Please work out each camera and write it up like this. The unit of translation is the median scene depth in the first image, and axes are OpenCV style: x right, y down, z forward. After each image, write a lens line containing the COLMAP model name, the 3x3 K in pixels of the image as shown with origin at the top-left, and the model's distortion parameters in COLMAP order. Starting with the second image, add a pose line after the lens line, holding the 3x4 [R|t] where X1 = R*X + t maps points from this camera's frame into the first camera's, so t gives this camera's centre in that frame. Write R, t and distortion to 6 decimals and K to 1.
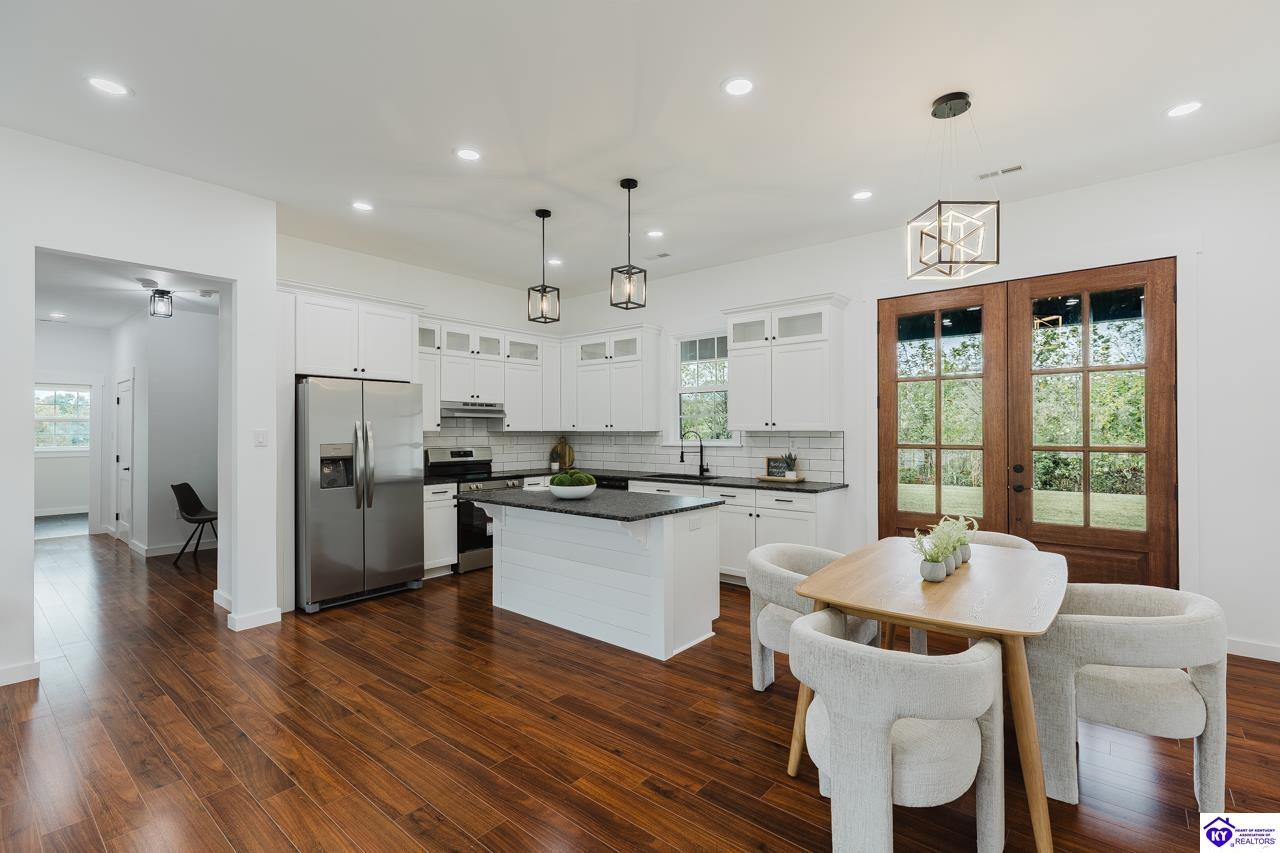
lens RADIAL K [[577.3, 0, 645.8], [0, 577.3, 428.1], [0, 0, 1]] dist [0.005650, 0.000655]
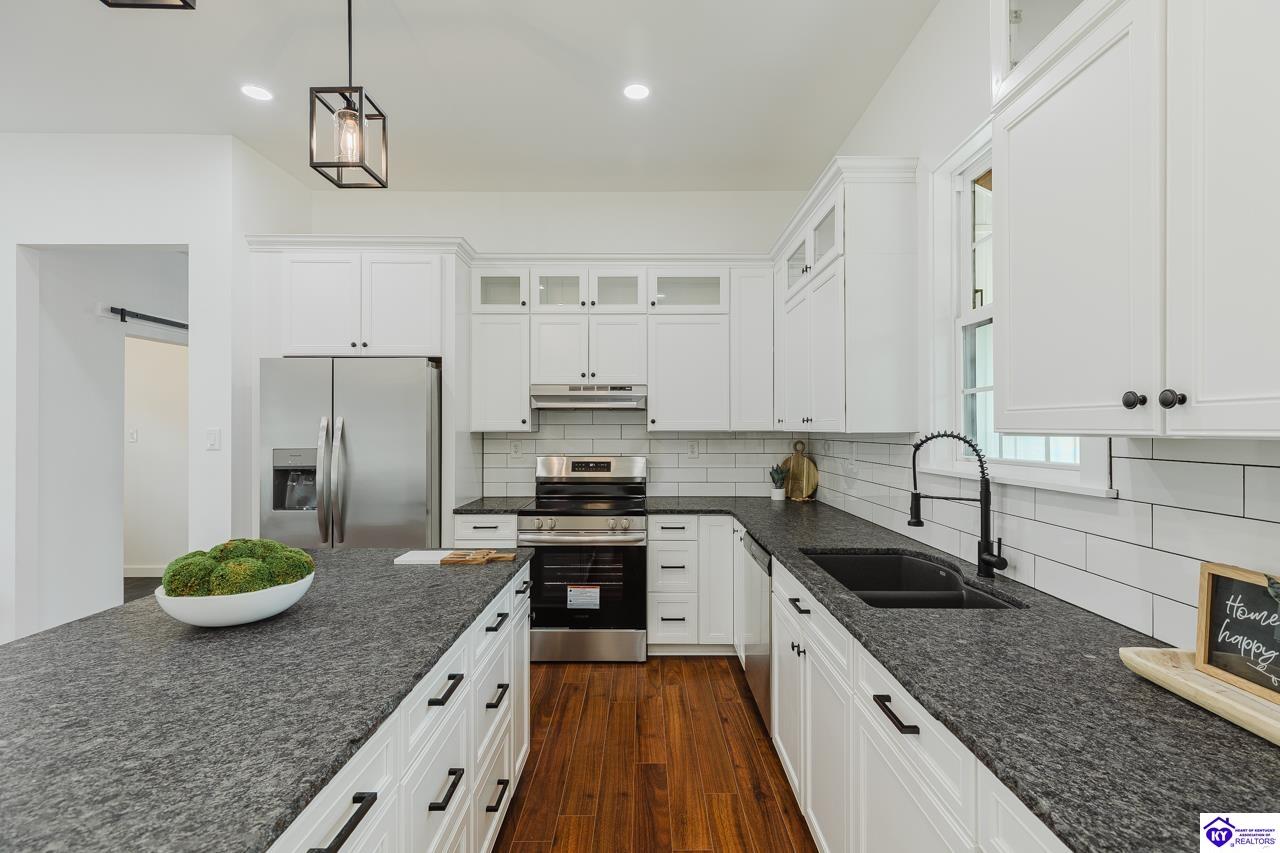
lens RADIAL K [[577.3, 0, 642.1], [0, 577.3, 428.8], [0, 0, 1]] dist [0.005650, 0.000655]
pose [[0.645747, 0.001419, -0.763550, 0.214358], [0.002041, 0.999991, 0.003585, 0.000916], [0.763549, -0.003873, 0.645738, 0.648568]]
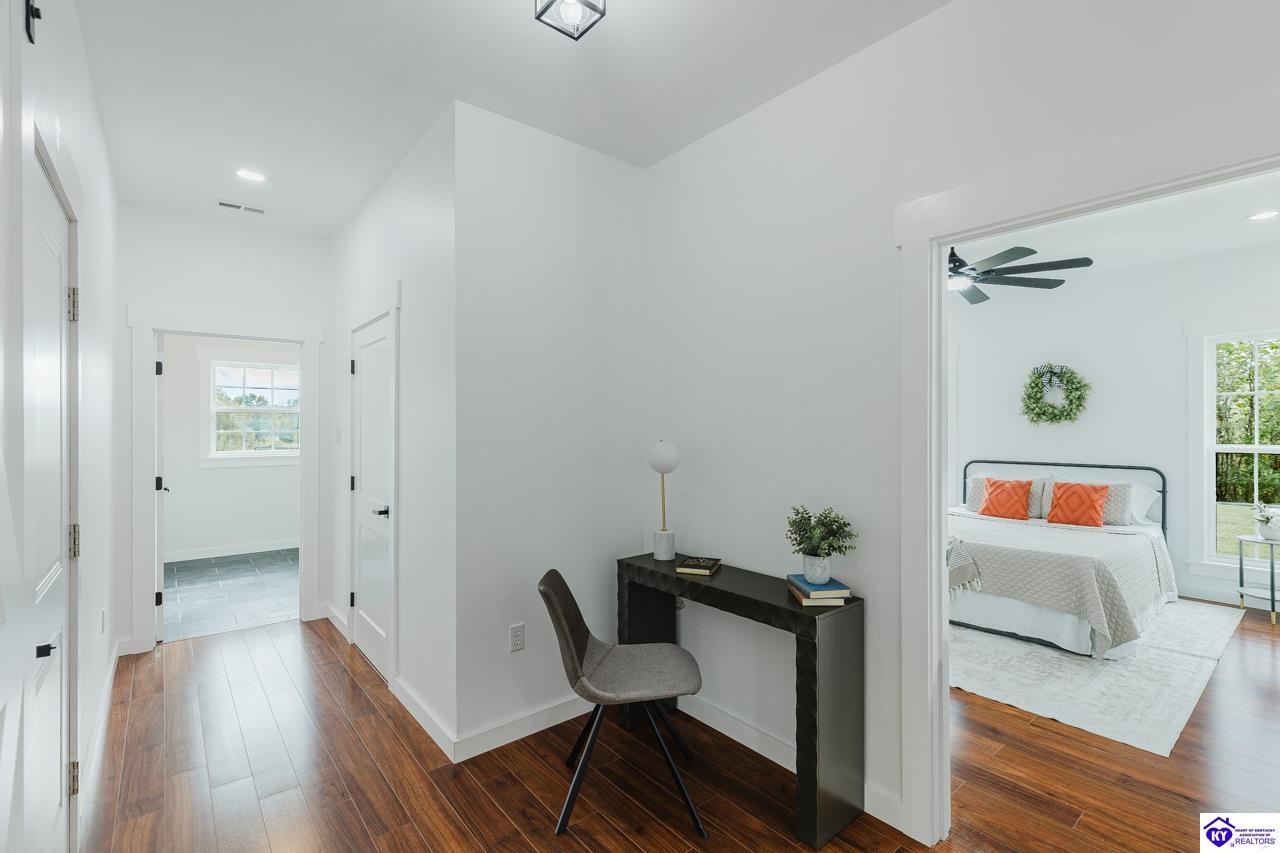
lens RADIAL K [[577.3, 0, 636.7], [0, 577.3, 426.3], [0, 0, 1]] dist [0.005650, 0.000655]
pose [[0.981508, -0.002779, -0.191401, -0.740224], [0.003286, 0.999992, 0.002331, 0.004654], [0.191393, -0.002917, 0.981509, 0.718949]]
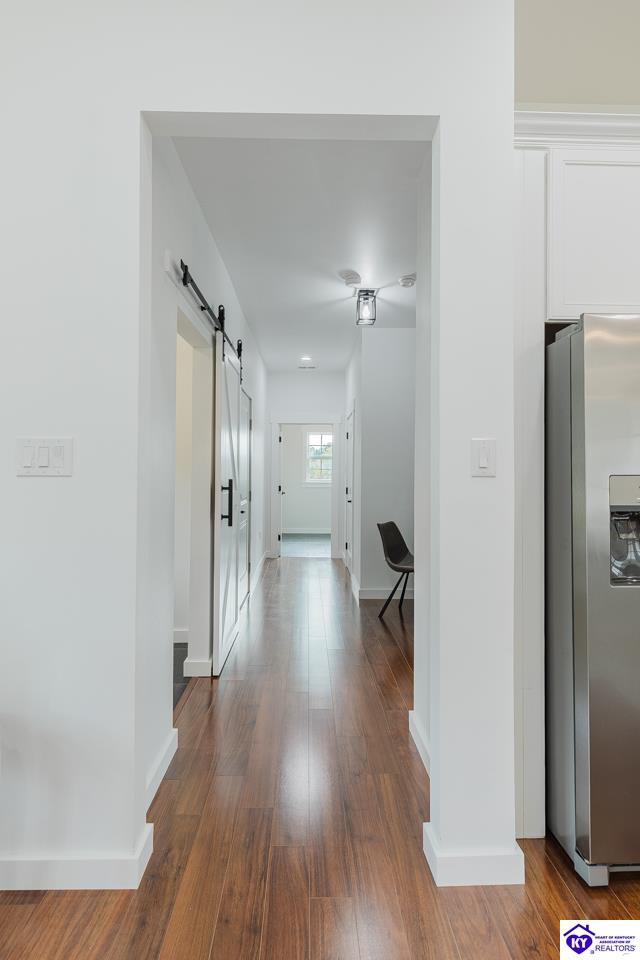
lens RADIAL K [[512.1, 0, 320.3], [0, 512.1, 465.9], [0, 0, 1]] dist [0.008292, 0.000351]
pose [[0.660434, -0.003450, -0.750876, -0.314549], [-0.004080, 0.999958, -0.008182, 0.019592], [0.750873, 0.008467, 0.660393, 0.449060]]
